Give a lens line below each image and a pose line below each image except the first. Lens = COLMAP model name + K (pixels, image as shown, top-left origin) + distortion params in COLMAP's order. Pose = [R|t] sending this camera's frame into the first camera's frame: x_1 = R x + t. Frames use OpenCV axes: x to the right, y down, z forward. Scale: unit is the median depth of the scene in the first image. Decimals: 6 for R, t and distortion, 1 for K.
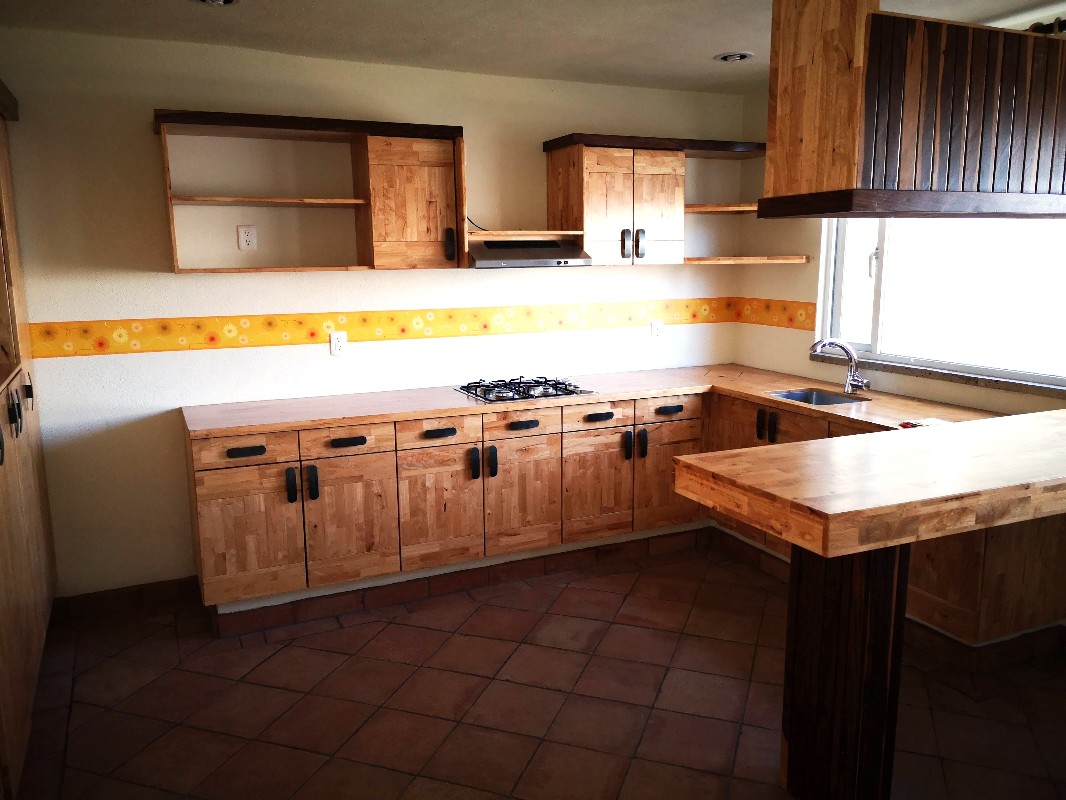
lens RADIAL K [[844.3, 0, 540.9], [0, 844.3, 403.1], [0, 0, 1]] dist [0.038376, -0.006828]
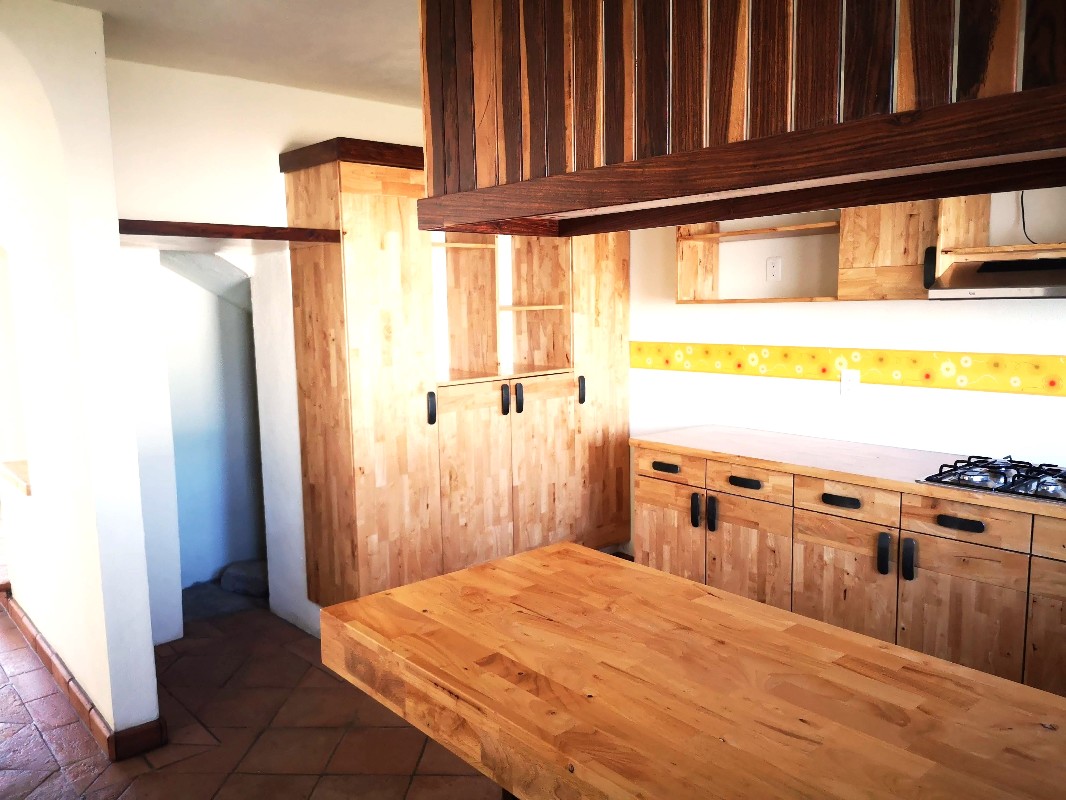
lens RADIAL K [[844.3, 0, 541.0], [0, 844.3, 396.5], [0, 0, 1]] dist [0.038376, -0.006828]
pose [[0.259597, 0.111744, -0.959230, 0.571386], [-0.160401, 0.984475, 0.071275, -0.074054], [0.952303, 0.135359, 0.273490, 0.487269]]
